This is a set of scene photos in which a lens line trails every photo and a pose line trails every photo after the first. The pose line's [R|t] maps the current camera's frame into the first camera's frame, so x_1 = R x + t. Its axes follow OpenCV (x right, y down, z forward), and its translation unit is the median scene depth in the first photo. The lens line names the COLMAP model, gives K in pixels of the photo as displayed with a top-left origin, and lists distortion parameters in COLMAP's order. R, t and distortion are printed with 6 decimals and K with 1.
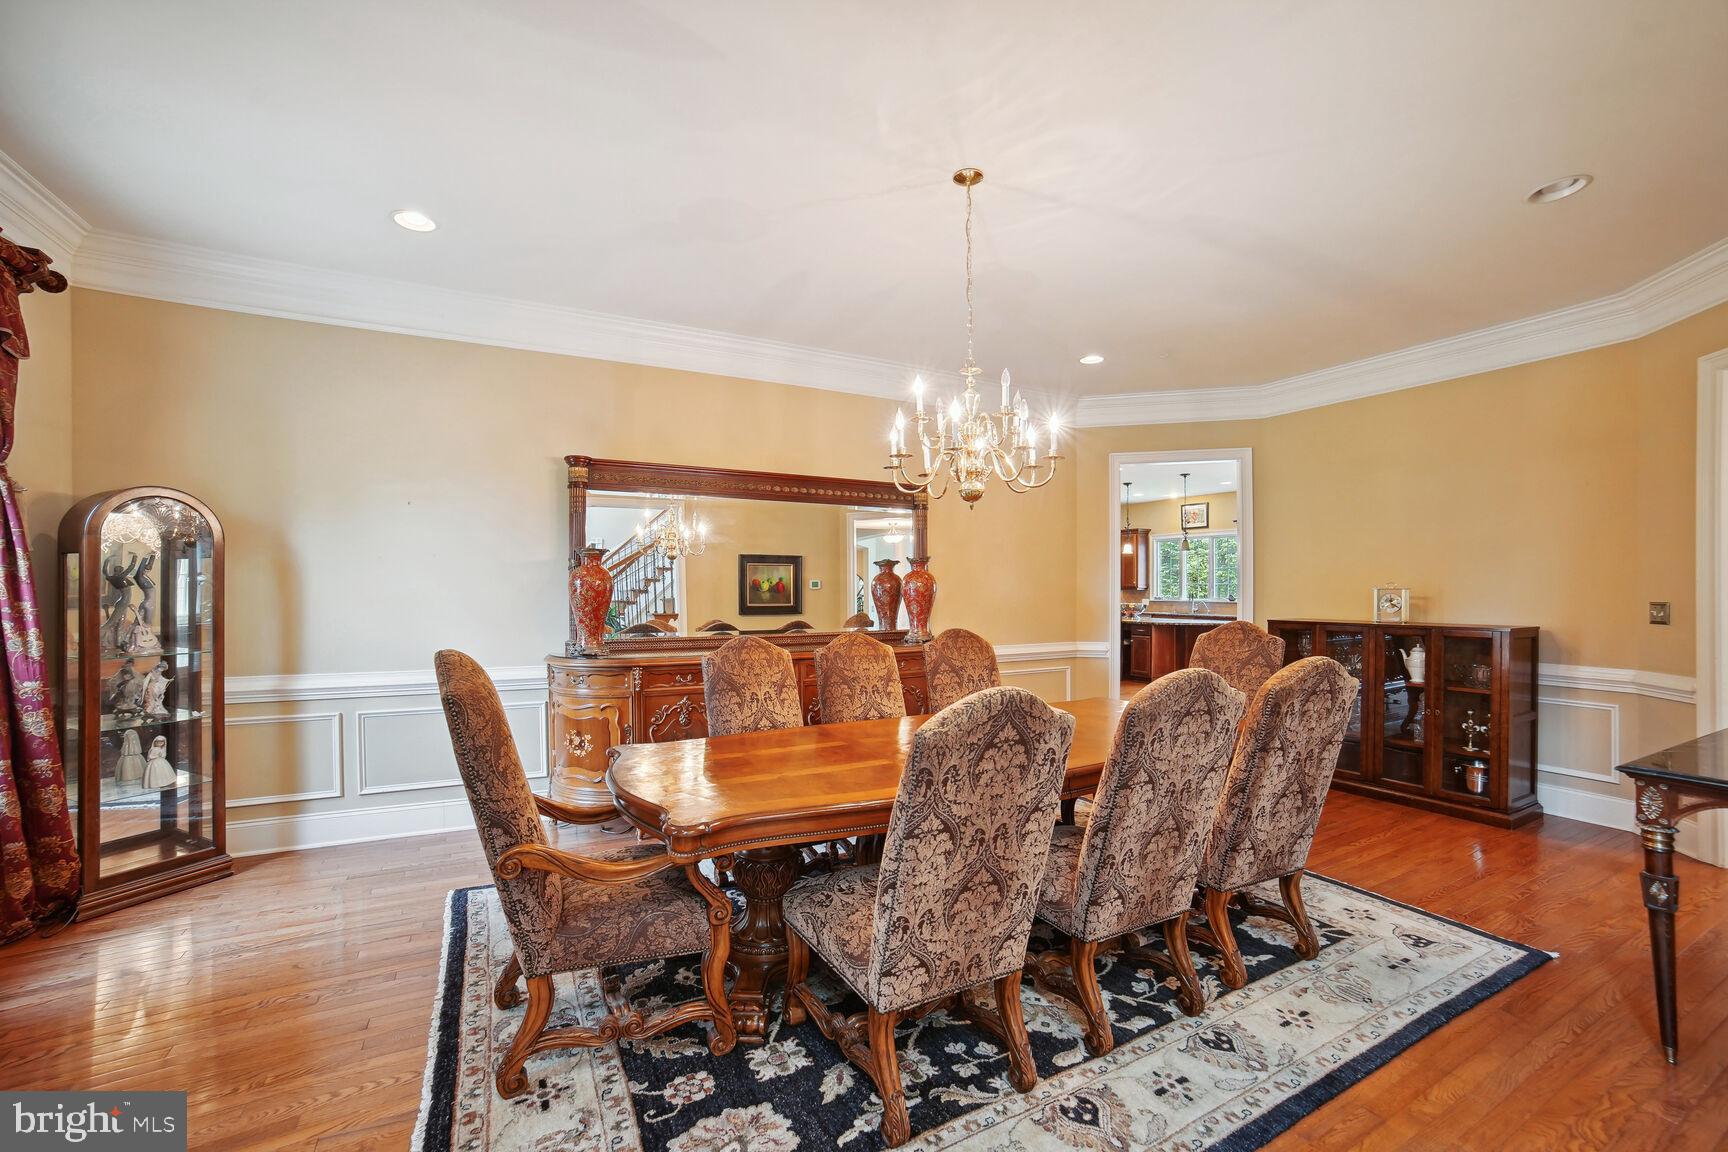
lens RADIAL K [[691.8, 0, 856.0], [0, 691.8, 579.6], [0, 0, 1]] dist [-0.002829, 0.000026]
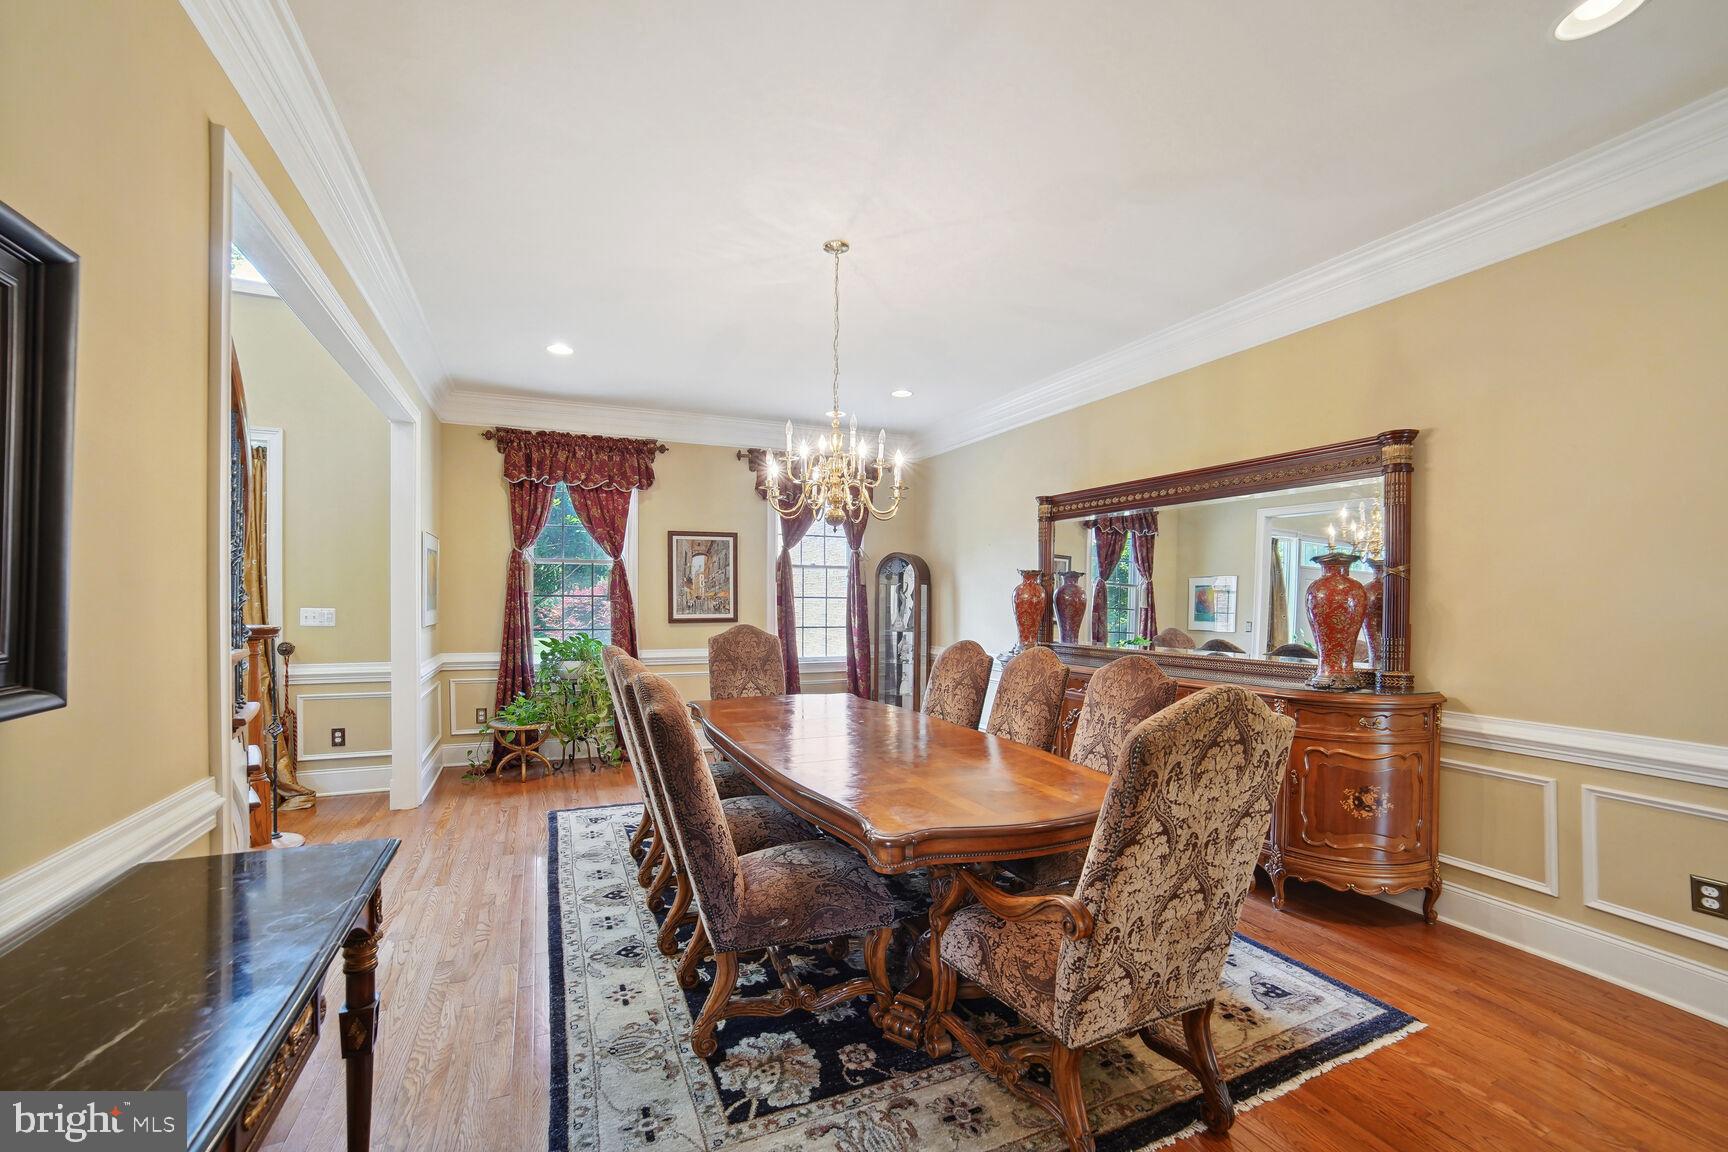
lens RADIAL K [[691.8, 0, 862.4], [0, 691.8, 594.1], [0, 0, 1]] dist [-0.002829, 0.000026]
pose [[-0.070585, -0.009961, -0.997456, 1.399708], [0.010503, 0.999887, -0.010728, 0.016693], [0.997450, -0.011234, -0.070472, 1.199072]]
